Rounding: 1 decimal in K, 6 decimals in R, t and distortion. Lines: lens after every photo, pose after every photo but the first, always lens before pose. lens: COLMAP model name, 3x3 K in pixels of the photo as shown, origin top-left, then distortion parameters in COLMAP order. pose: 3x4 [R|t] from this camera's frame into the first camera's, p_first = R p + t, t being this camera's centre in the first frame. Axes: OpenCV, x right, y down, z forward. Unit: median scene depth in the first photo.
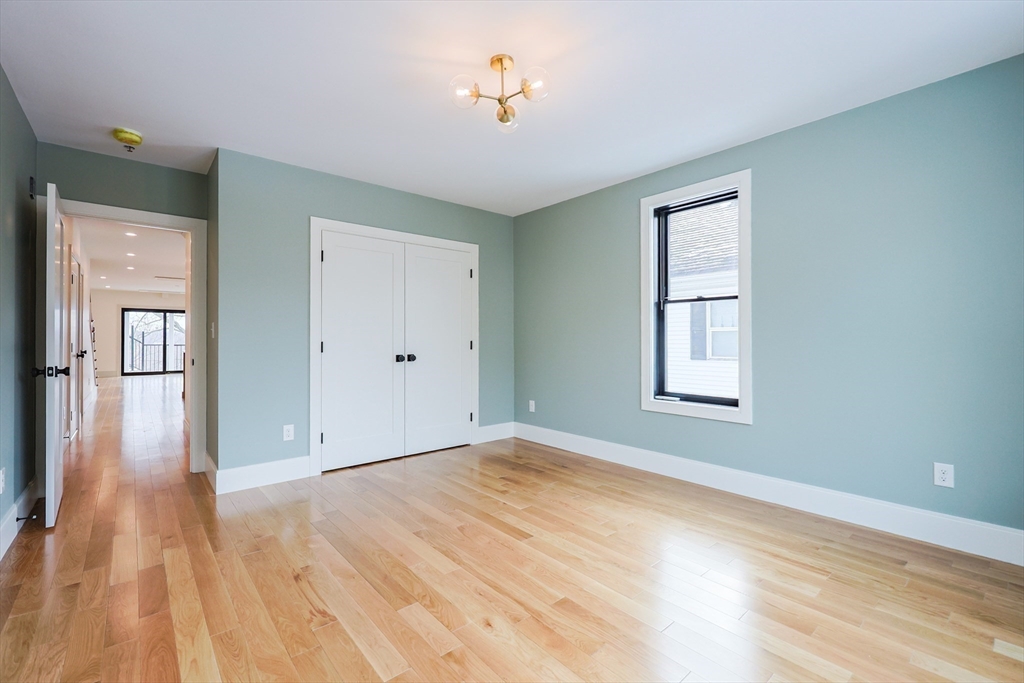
lens RADIAL K [[446.8, 0, 516.3], [0, 446.8, 338.3], [0, 0, 1]] dist [-0.002948, -0.000177]
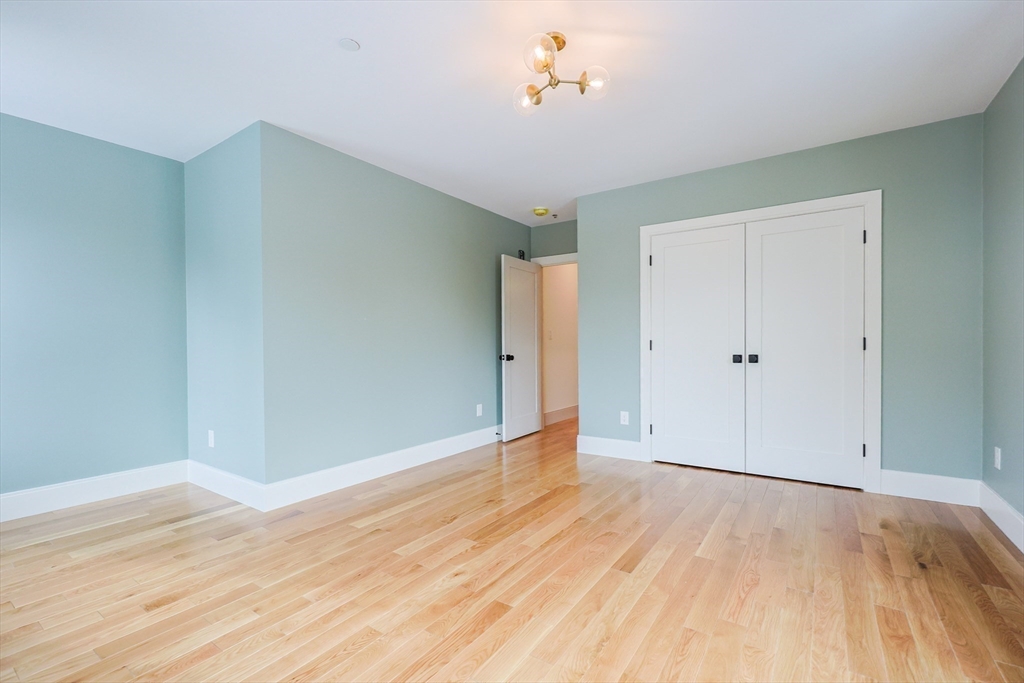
lens RADIAL K [[447.0, 0, 514.3], [0, 447.0, 358.6], [0, 0, 1]] dist [-0.003480, -0.000398]
pose [[0.258120, 0.031082, -0.965613, 0.646590], [0.008341, 0.999373, 0.034399, 0.013792], [0.966077, -0.016933, 0.257699, 0.493065]]
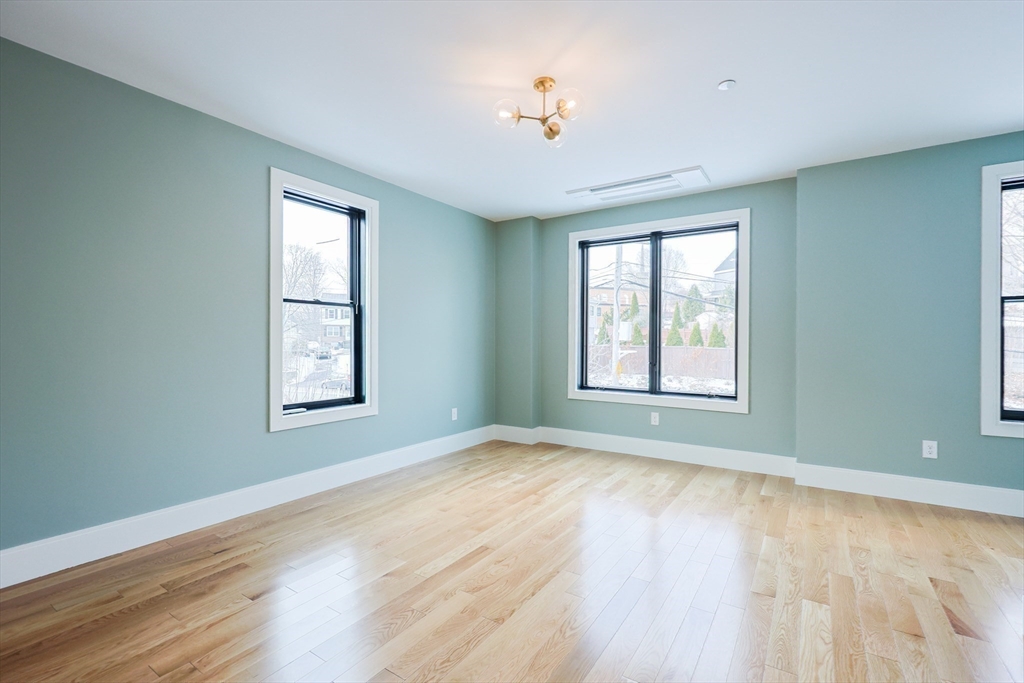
lens RADIAL K [[446.8, 0, 516.3], [0, 446.8, 338.3], [0, 0, 1]] dist [-0.002948, -0.000177]
pose [[-0.266911, 0.010545, 0.963663, -0.786063], [-0.000364, 0.999939, -0.011043, -0.003284], [-0.963721, -0.003298, -0.266891, 1.000106]]
